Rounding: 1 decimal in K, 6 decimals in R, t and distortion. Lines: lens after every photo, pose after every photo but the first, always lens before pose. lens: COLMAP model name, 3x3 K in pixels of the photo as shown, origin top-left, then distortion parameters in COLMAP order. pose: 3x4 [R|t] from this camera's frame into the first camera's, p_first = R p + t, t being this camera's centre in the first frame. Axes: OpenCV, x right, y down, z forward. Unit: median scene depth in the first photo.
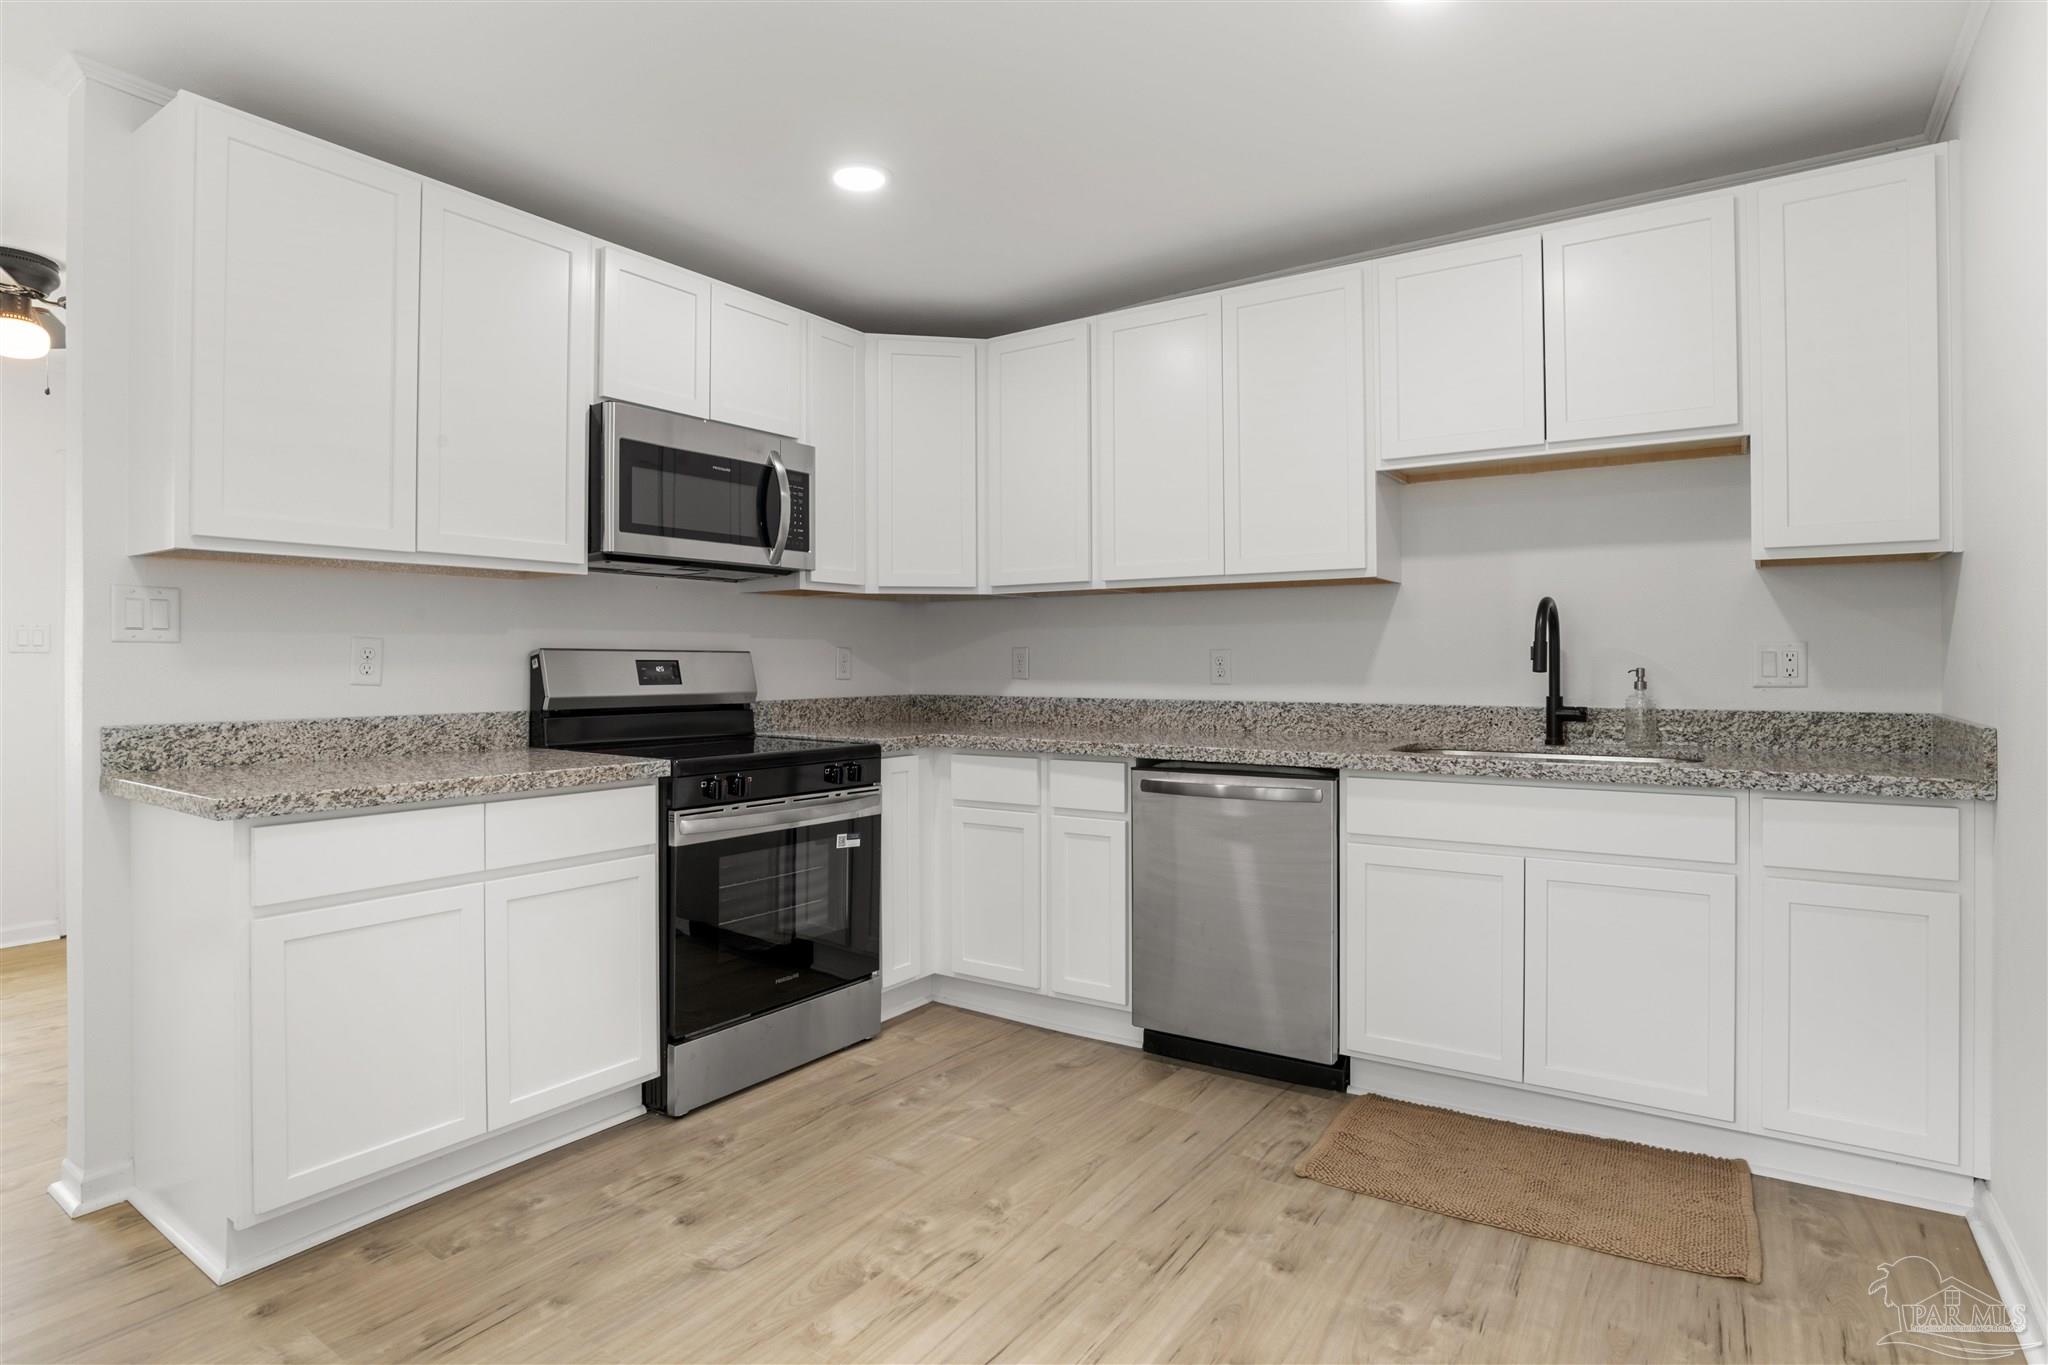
lens RADIAL K [[1057.2, 0, 1034.0], [0, 1057.2, 657.3], [0, 0, 1]] dist [-0.034373, 0.011253]
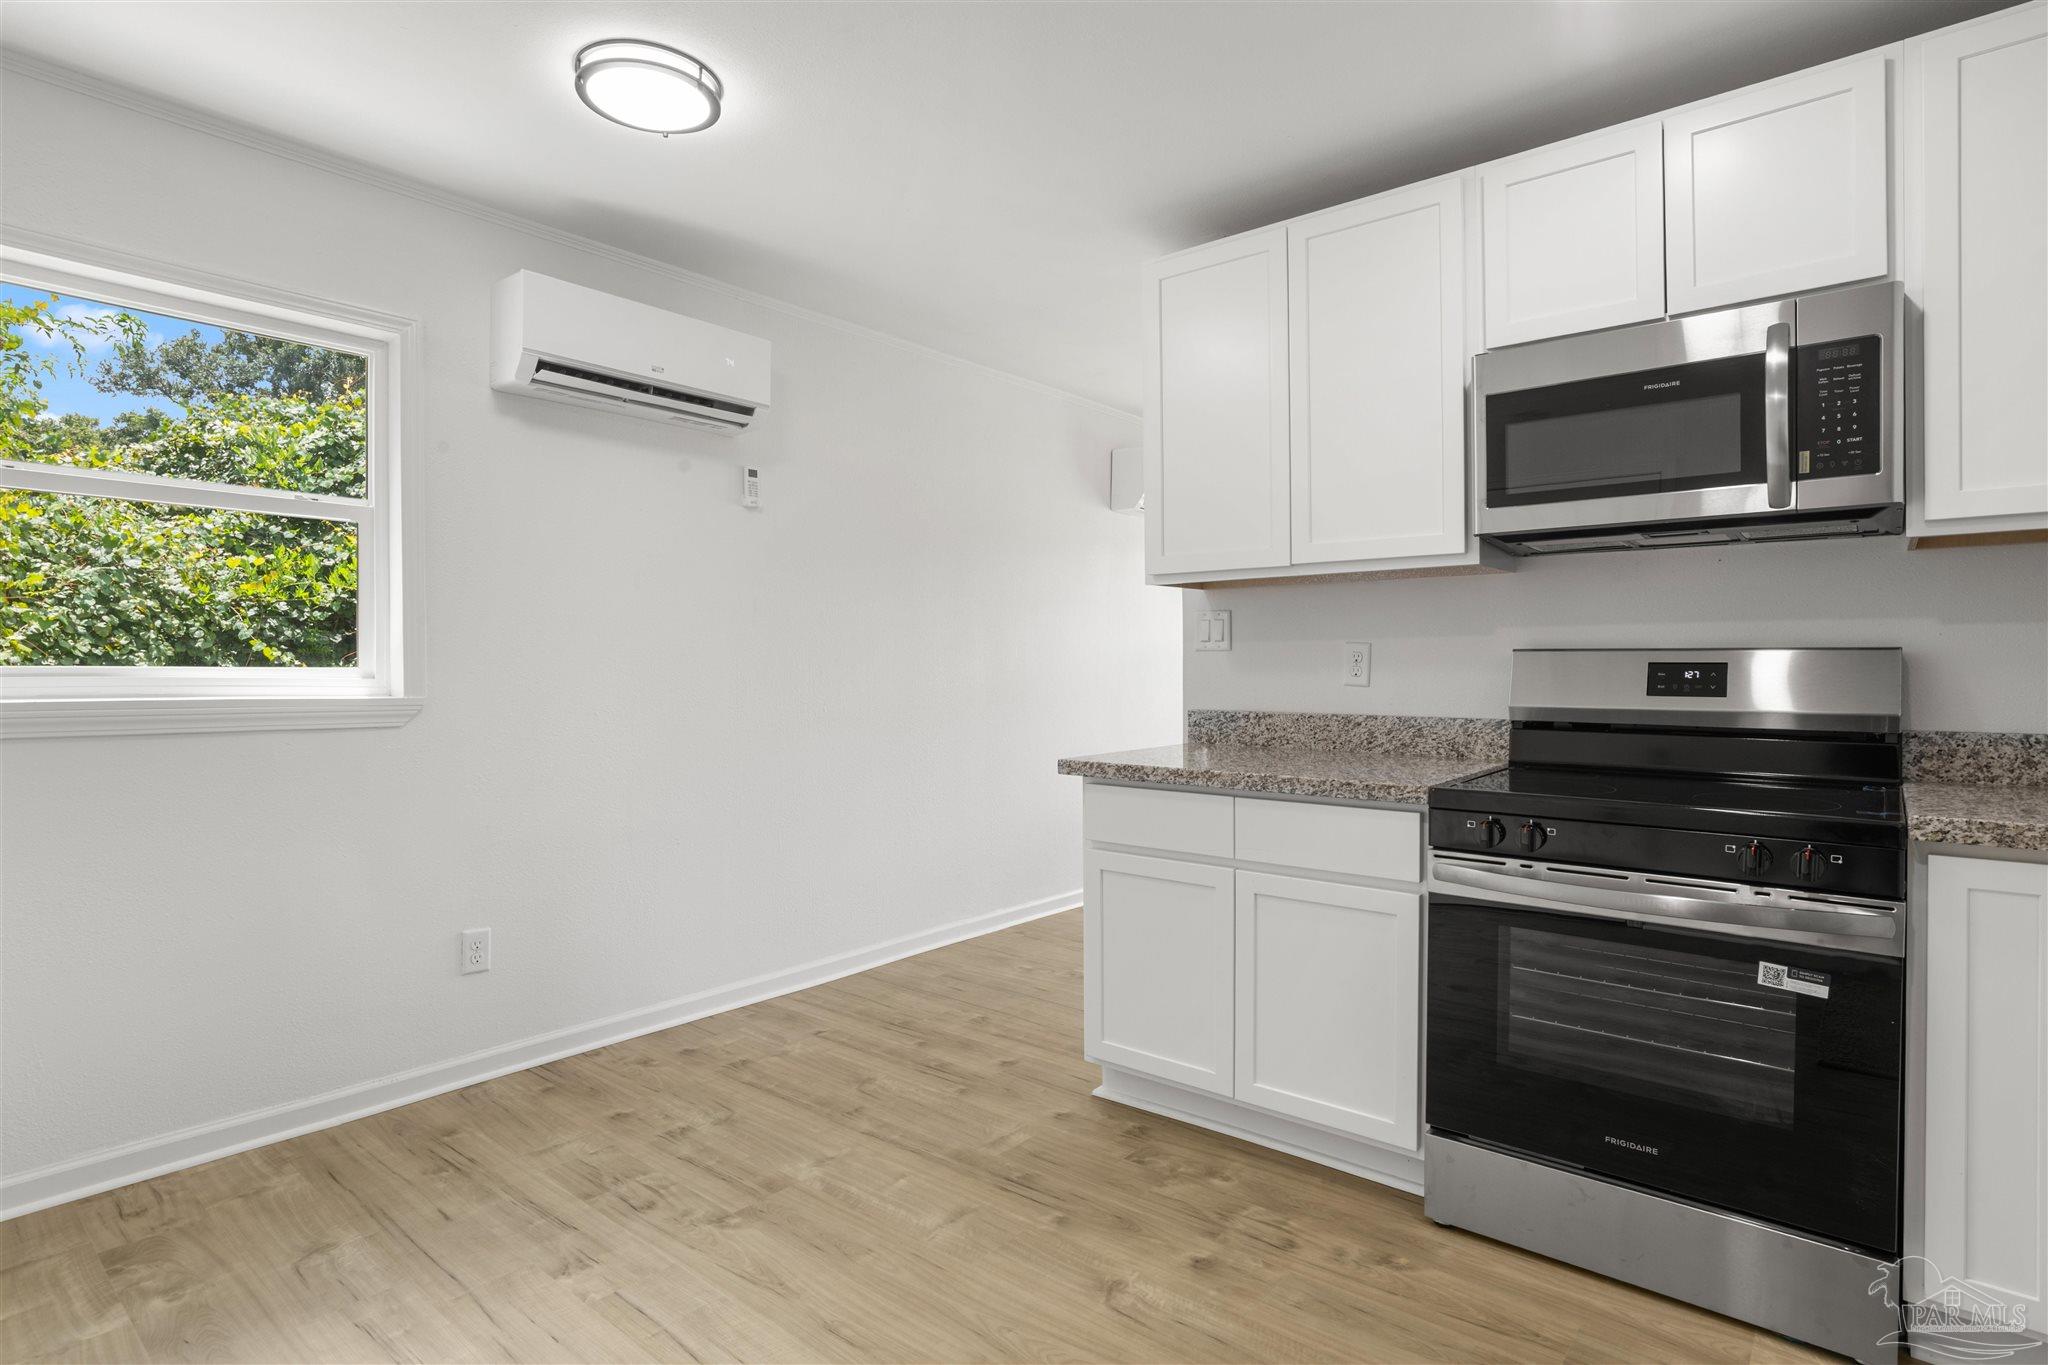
lens RADIAL K [[1057.2, 0, 1056.3], [0, 1057.2, 673.1], [0, 0, 1]] dist [-0.034373, 0.011253]
pose [[-0.084203, 0.014402, -0.996345, 0.468416], [0.009644, 0.999860, 0.013638, -0.004425], [0.996402, -0.008461, -0.084330, 0.735707]]
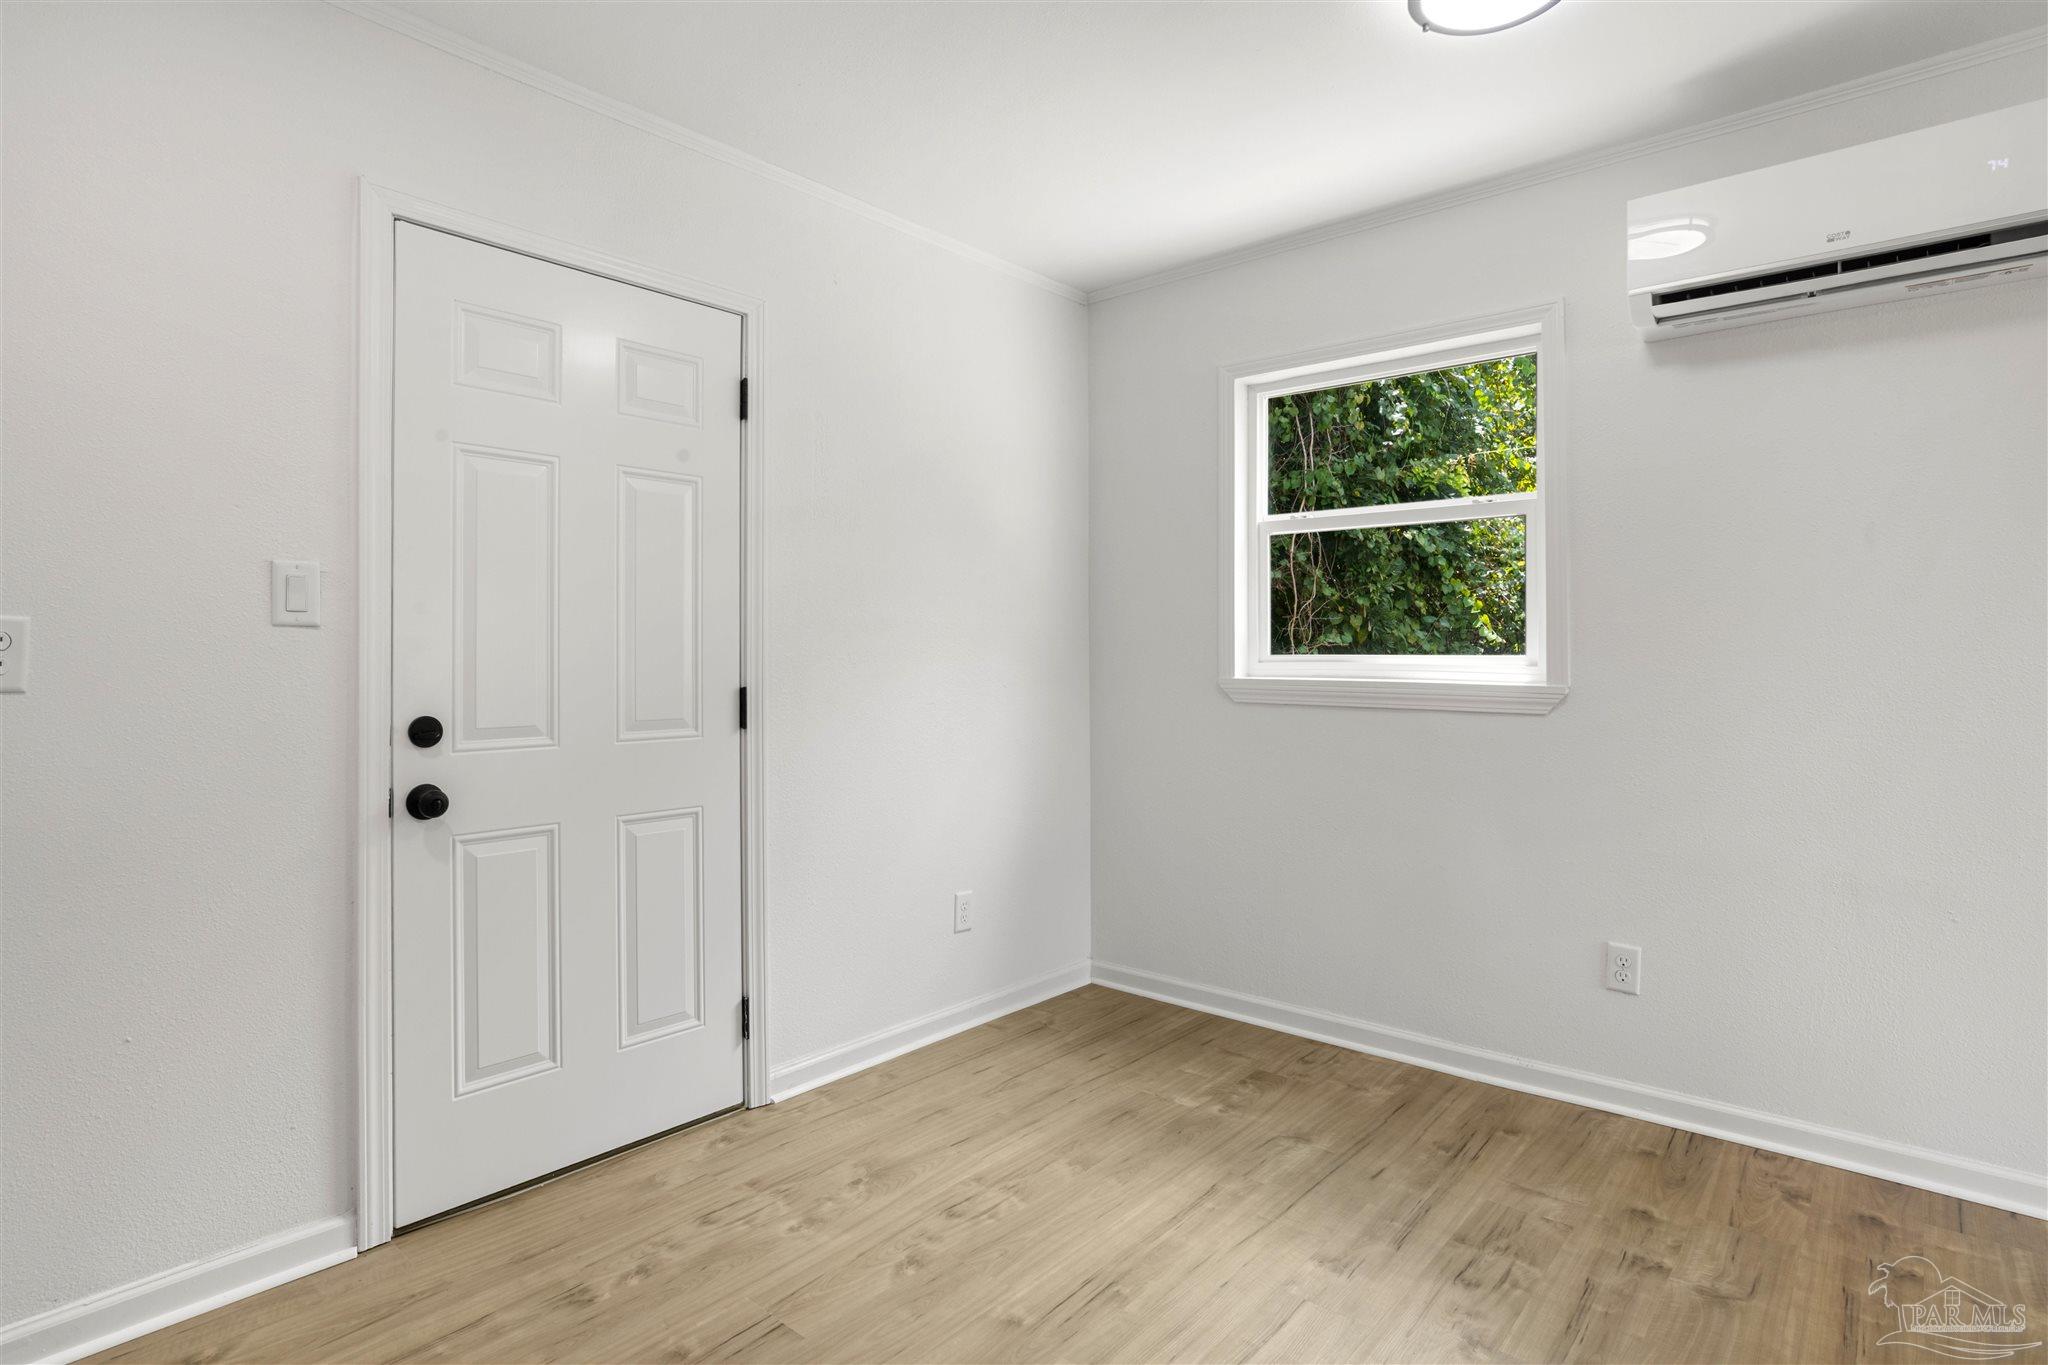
lens RADIAL K [[1057.2, 0, 1024.1], [0, 1057.2, 657.3], [0, 0, 1]] dist [-0.034373, 0.011253]
pose [[-0.992790, 0.005627, 0.119735, -0.089775], [0.004593, 0.999950, -0.008907, 0.005847], [-0.119779, -0.008293, -0.992766, 1.069004]]
